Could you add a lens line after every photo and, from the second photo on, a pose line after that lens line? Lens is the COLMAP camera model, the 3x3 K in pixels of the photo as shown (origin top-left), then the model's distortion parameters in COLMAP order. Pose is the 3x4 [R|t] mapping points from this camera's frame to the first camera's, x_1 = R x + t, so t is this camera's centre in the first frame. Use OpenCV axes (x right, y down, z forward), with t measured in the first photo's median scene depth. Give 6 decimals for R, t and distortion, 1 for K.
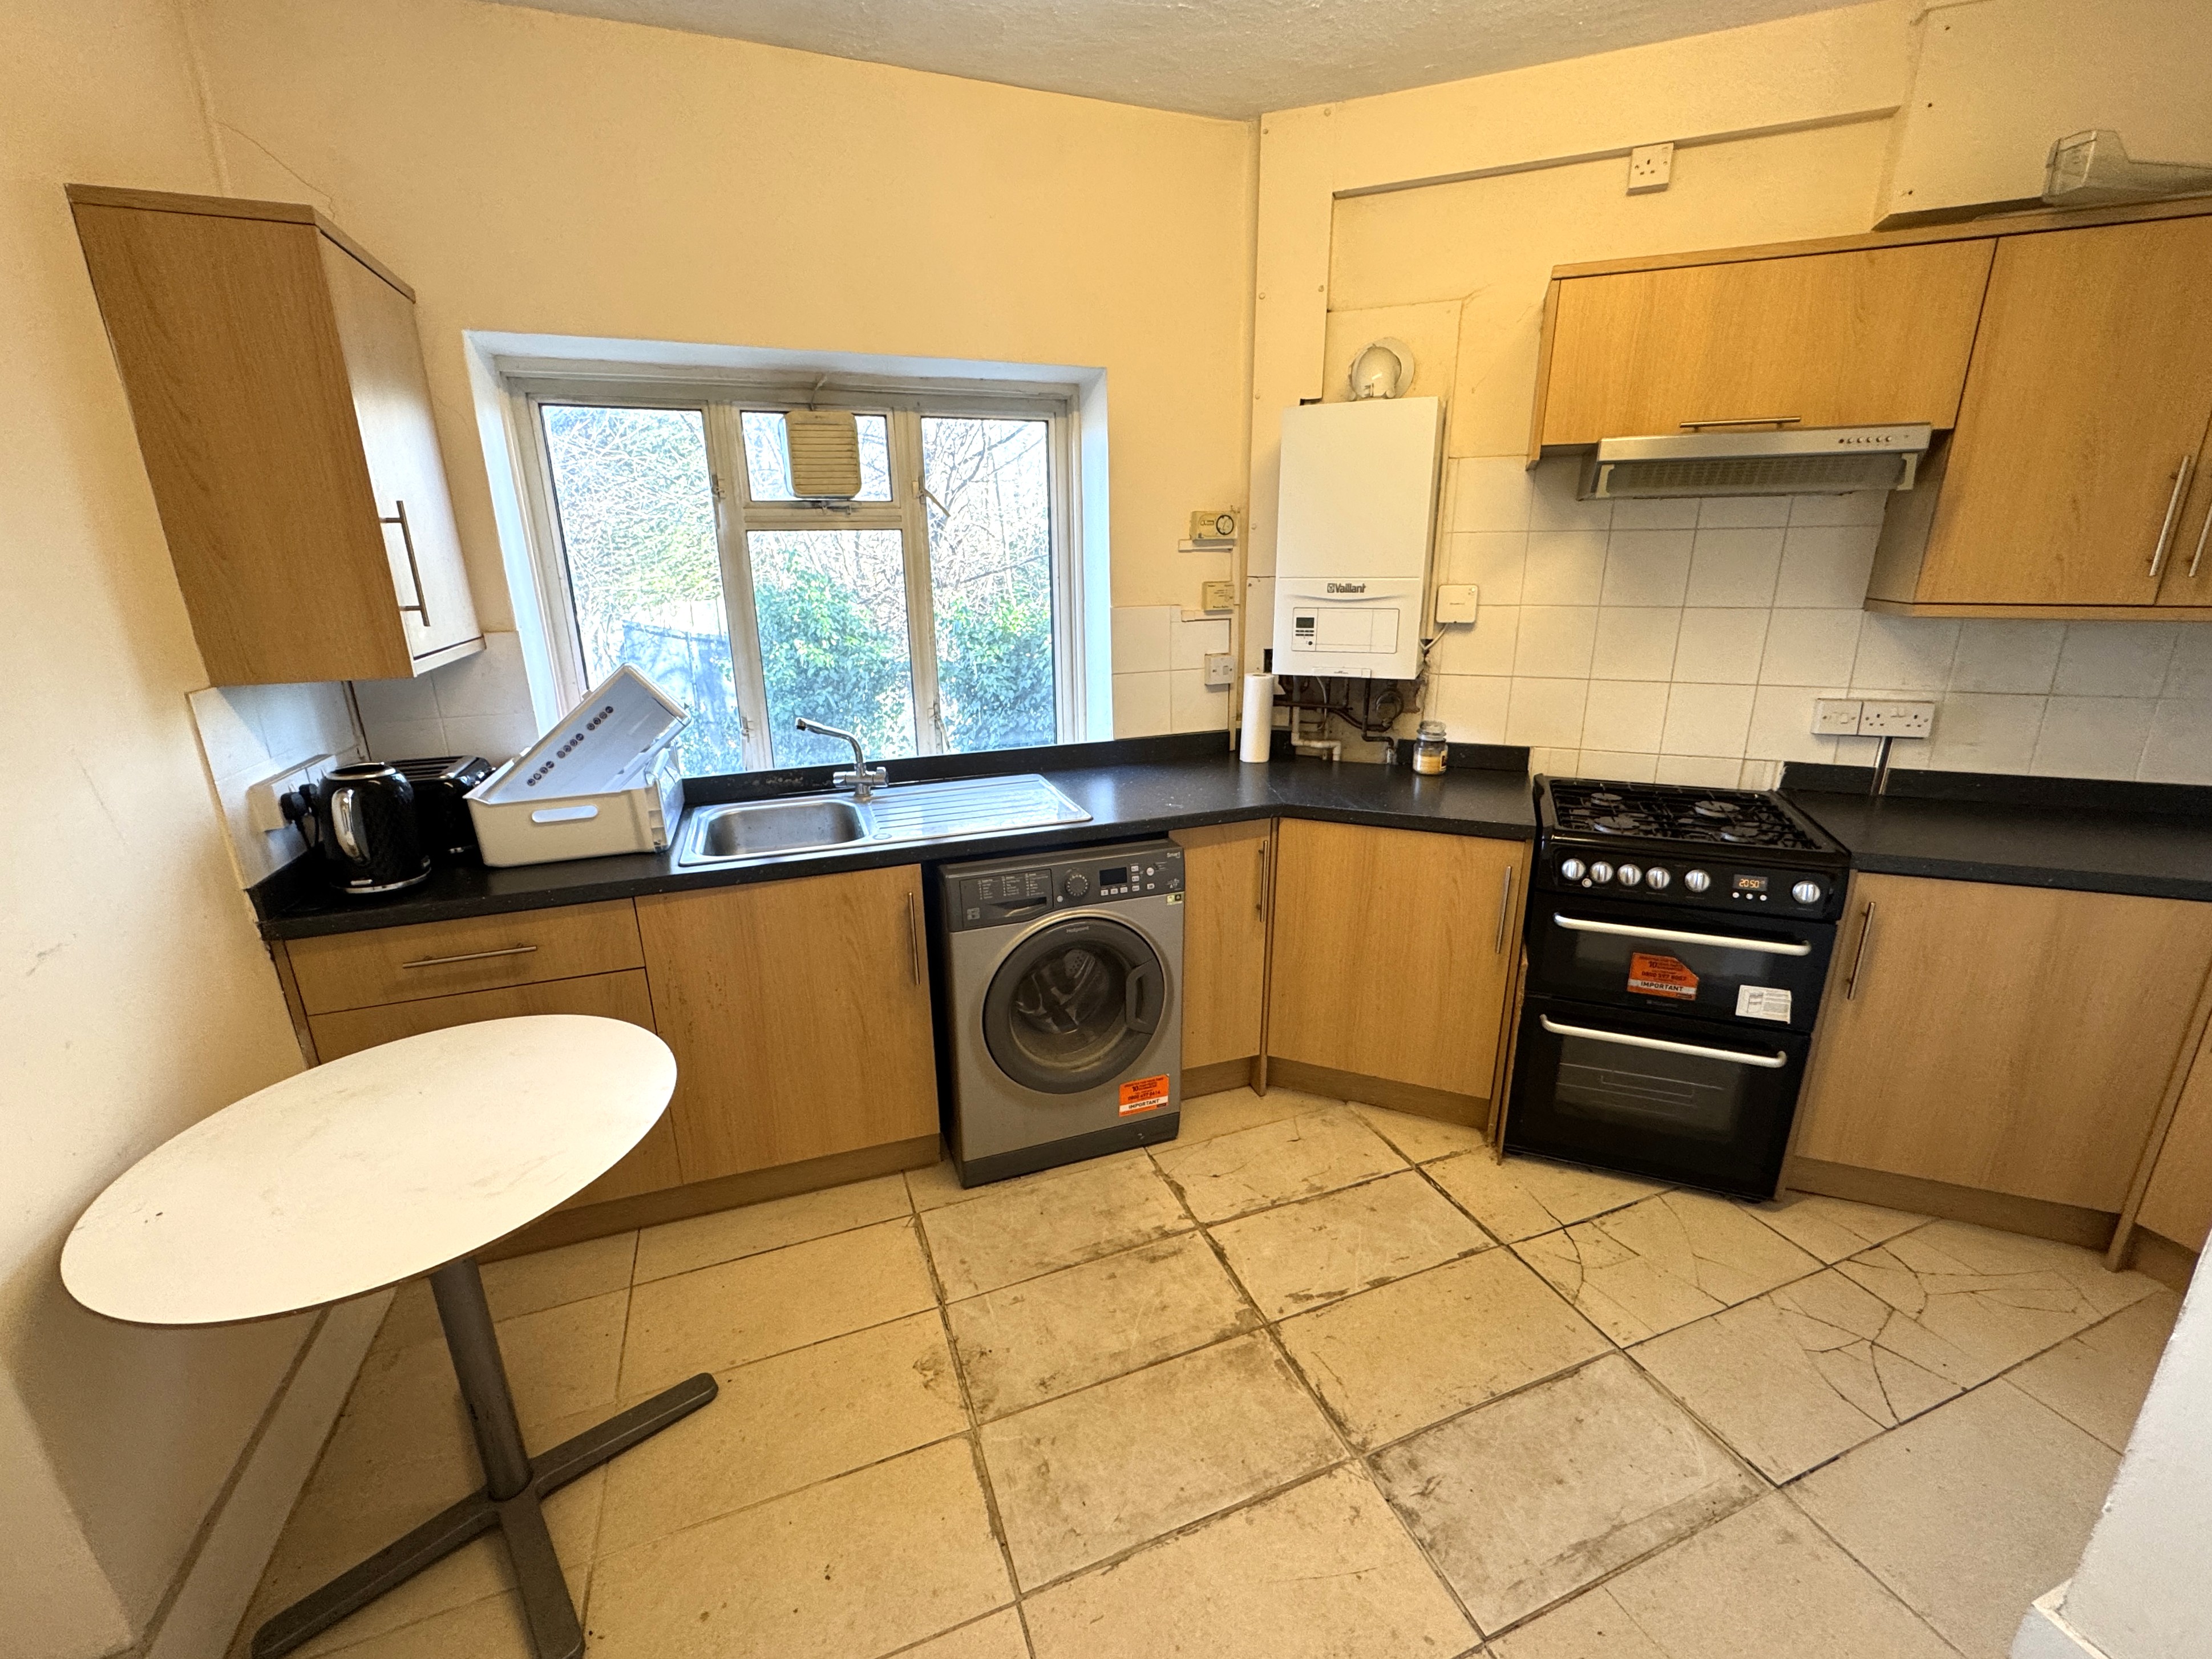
lens RADIAL K [[924.8, 0, 1106.0], [0, 924.8, 829.5], [0, 0, 1]] dist [-0.002567, -0.000816]
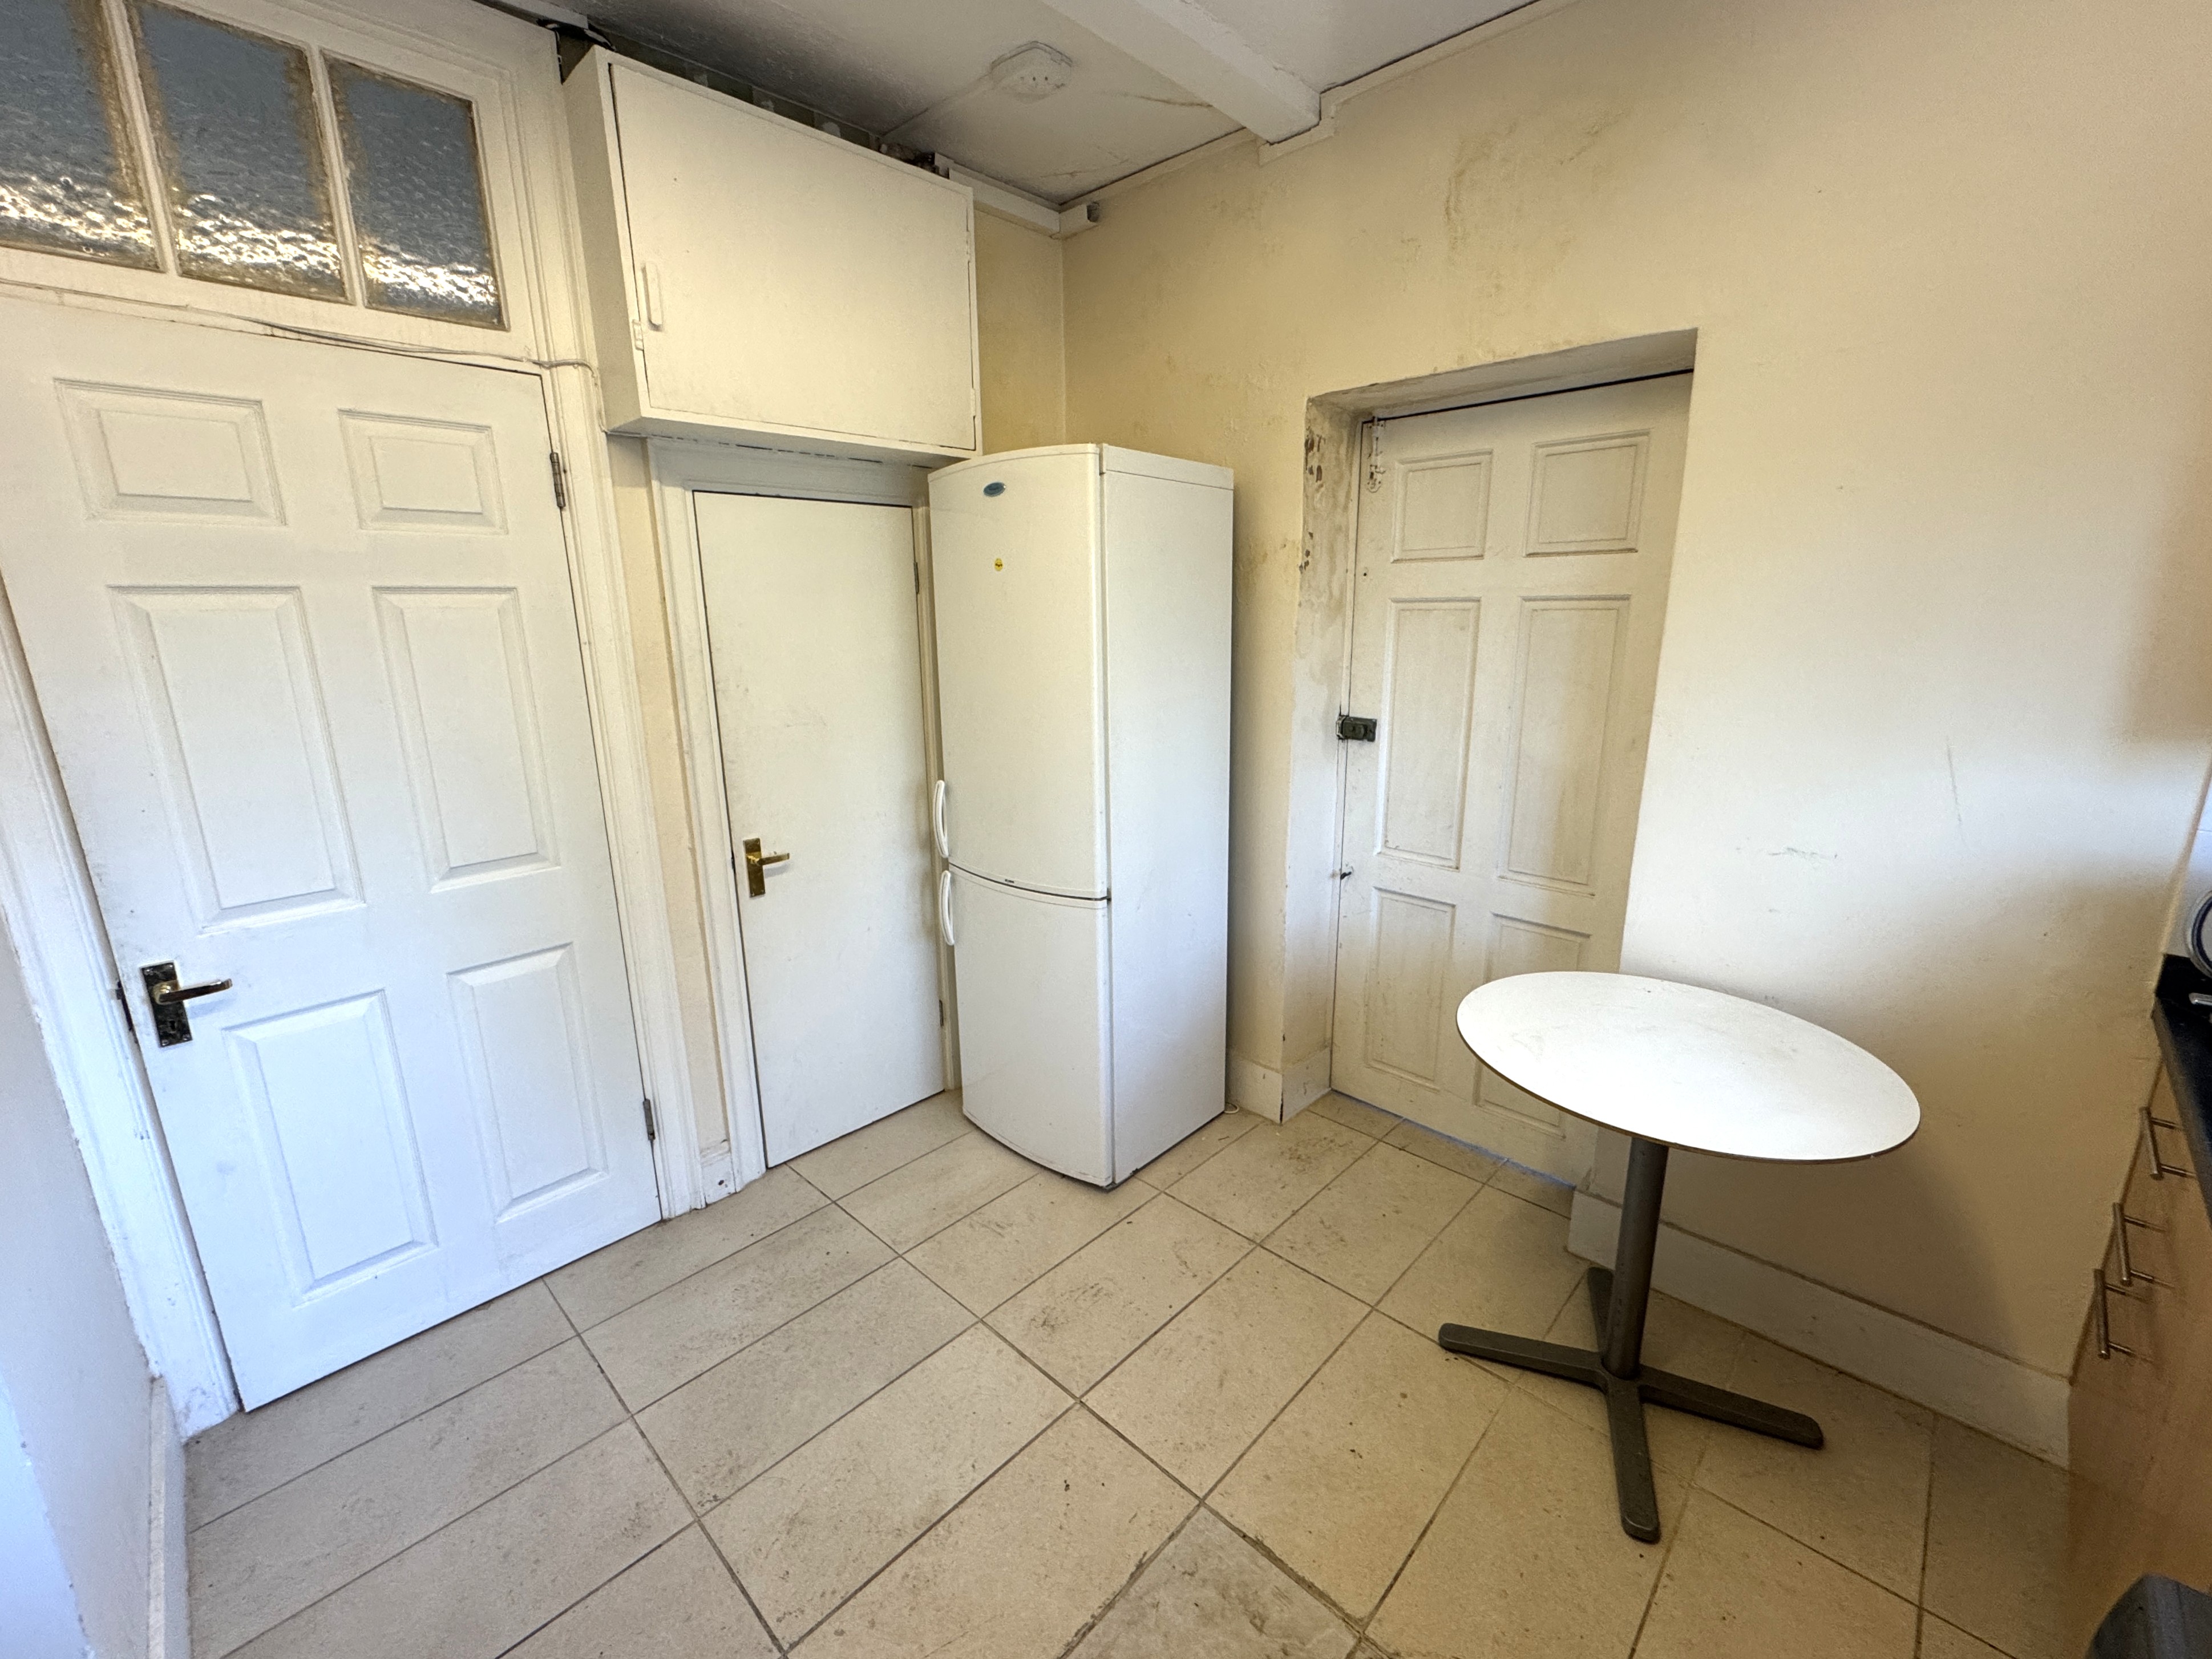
lens RADIAL K [[924.8, 0, 1106.0], [0, 924.8, 829.5], [0, 0, 1]] dist [-0.002567, -0.000816]
pose [[-0.905694, 0.120546, -0.406433, 0.355248], [-0.102557, 0.867940, 0.485965, -0.404227], [0.411341, 0.481818, -0.773725, 1.355352]]
